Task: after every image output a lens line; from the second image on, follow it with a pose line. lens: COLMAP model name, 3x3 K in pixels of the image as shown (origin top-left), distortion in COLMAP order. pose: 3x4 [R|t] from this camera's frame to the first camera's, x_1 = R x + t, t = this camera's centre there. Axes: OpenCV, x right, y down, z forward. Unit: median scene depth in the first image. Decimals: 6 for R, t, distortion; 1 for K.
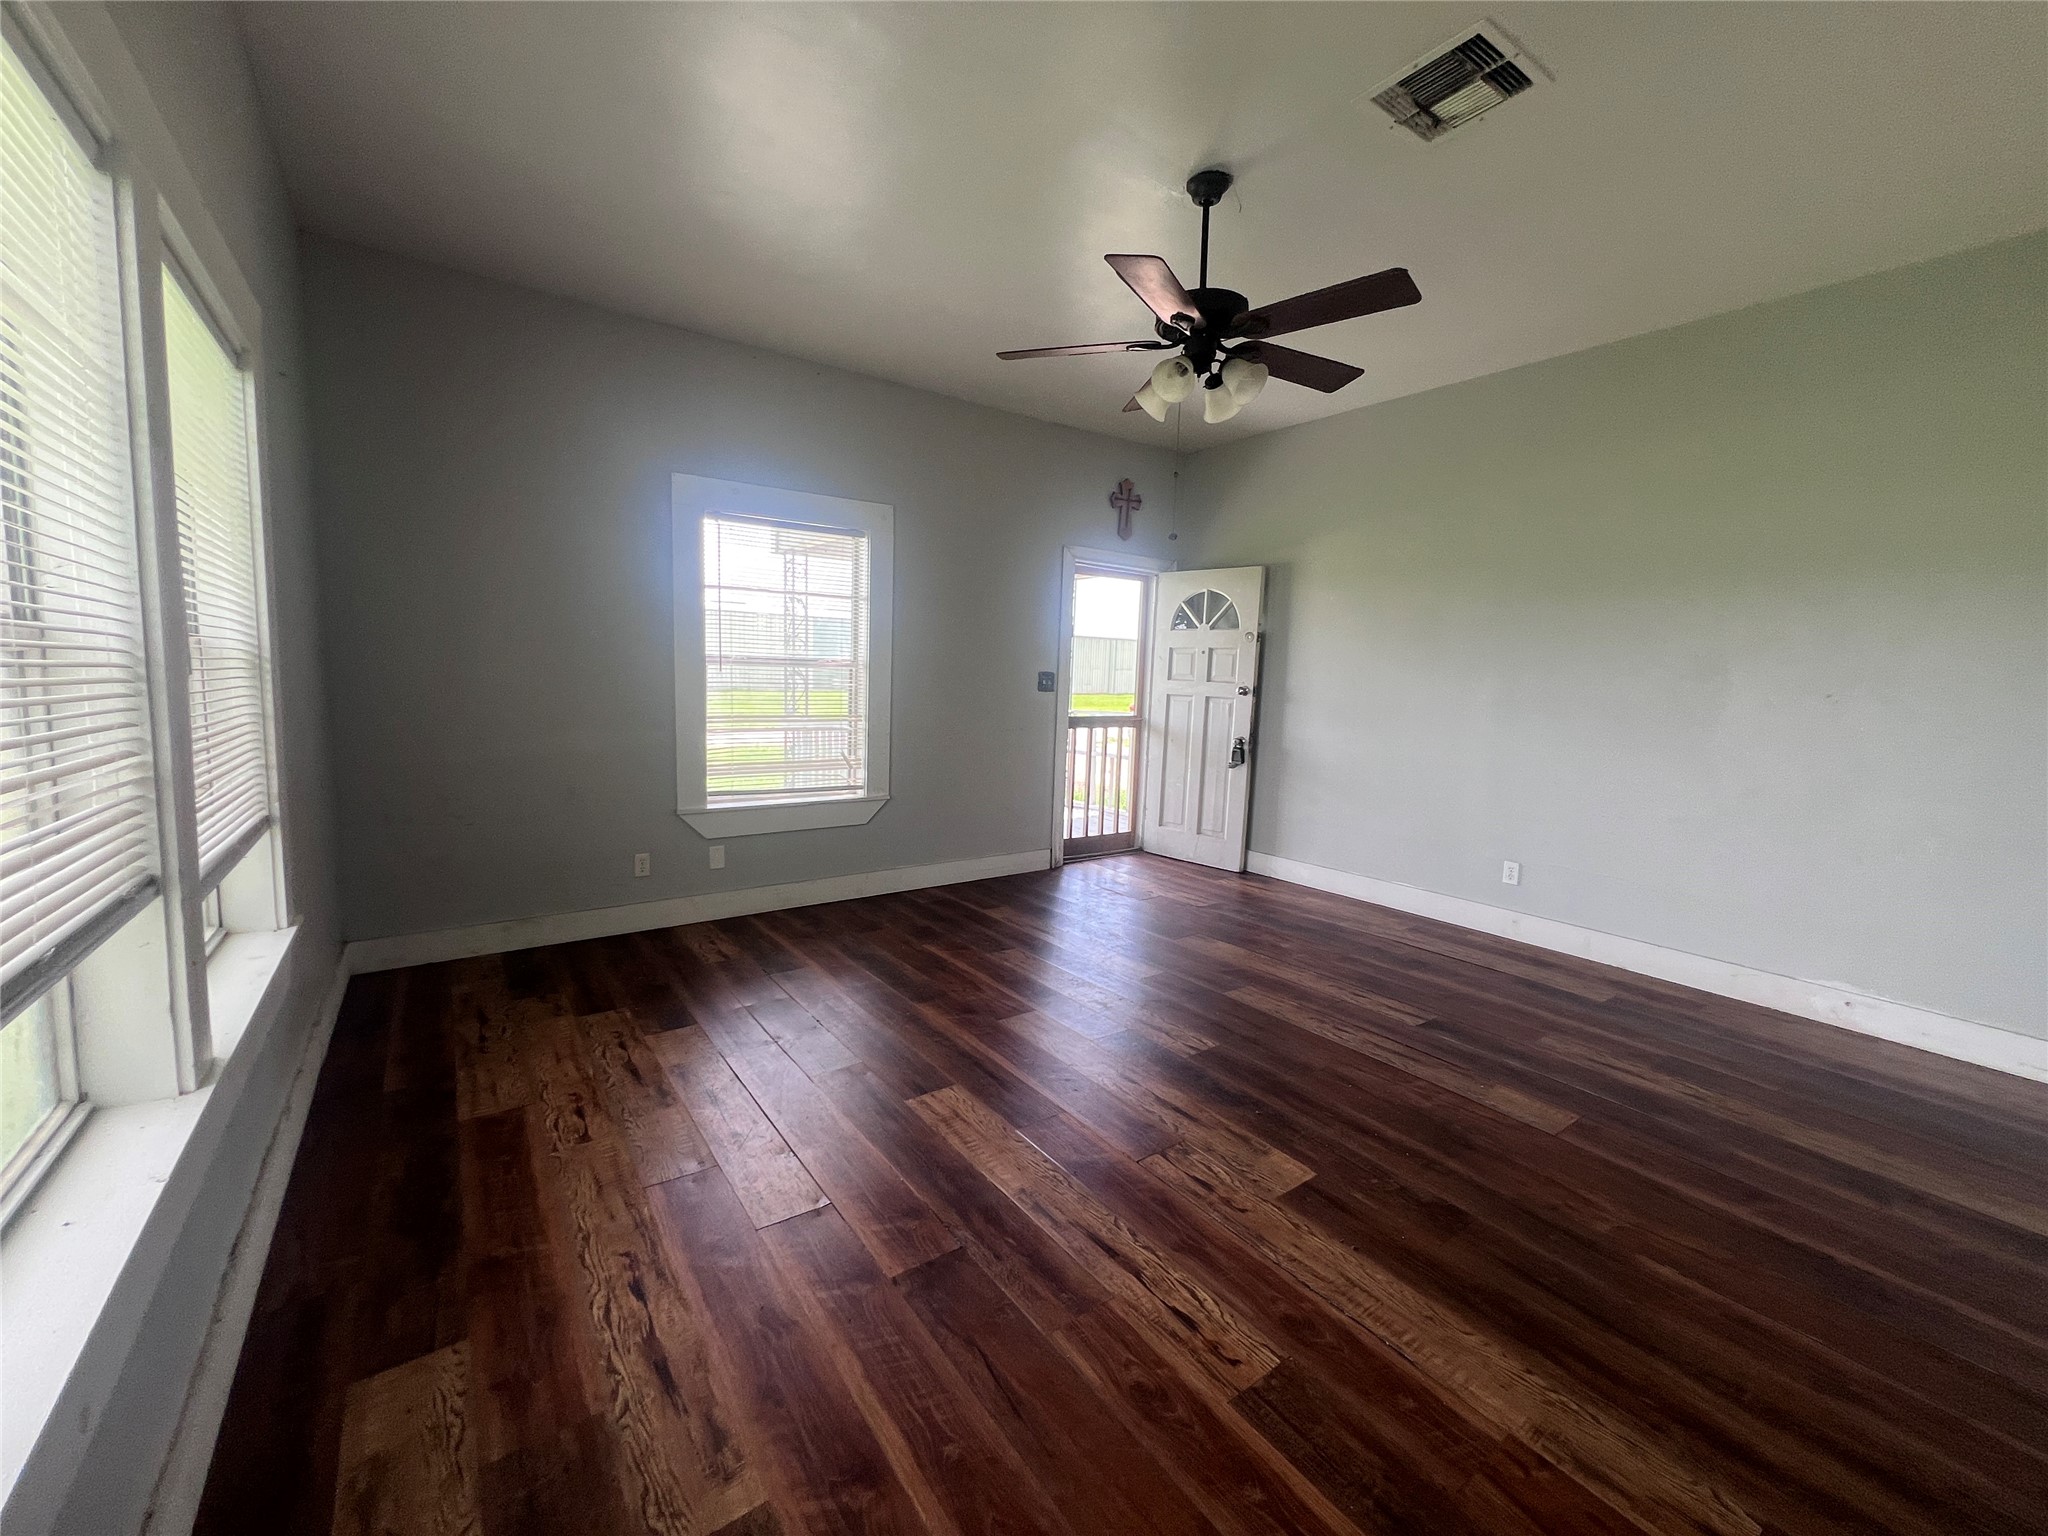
lens RADIAL K [[814.1, 0, 1020.2], [0, 814.1, 757.9], [0, 0, 1]] dist [0.003237, 0.000218]
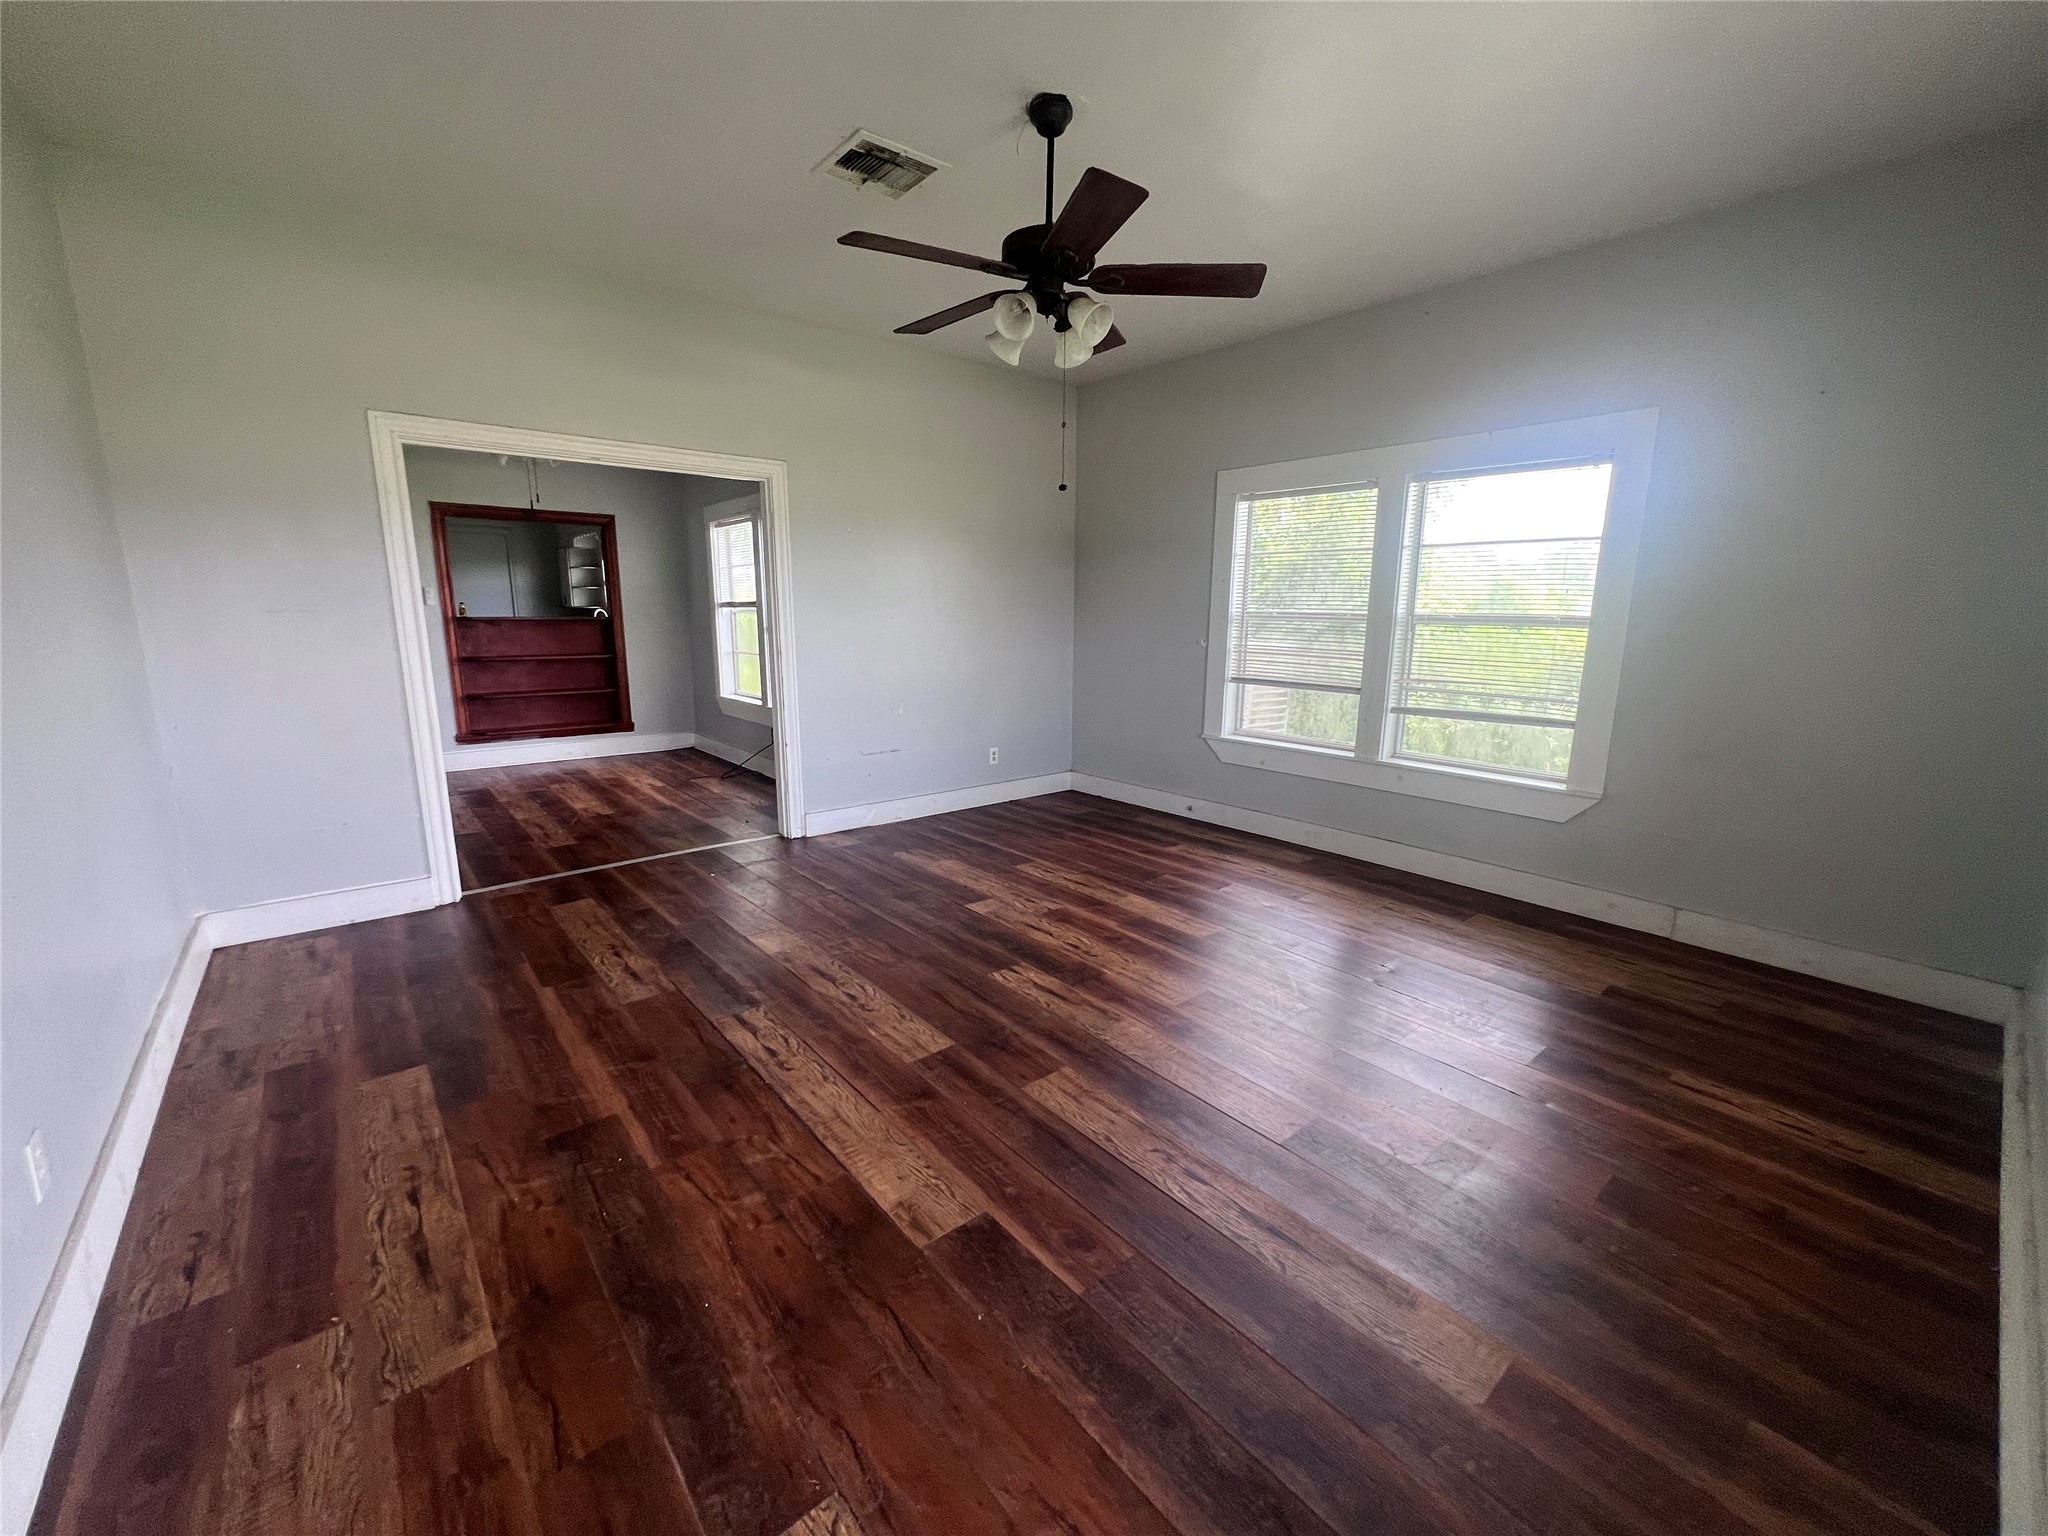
lens RADIAL K [[814.1, 0, 1019.6], [0, 814.1, 768.9], [0, 0, 1]] dist [0.003237, 0.000218]
pose [[-0.996039, -0.018275, -0.087023, 0.279674], [-0.043268, 0.954589, 0.294766, -0.204335], [0.077684, 0.297364, -0.951599, 1.794092]]
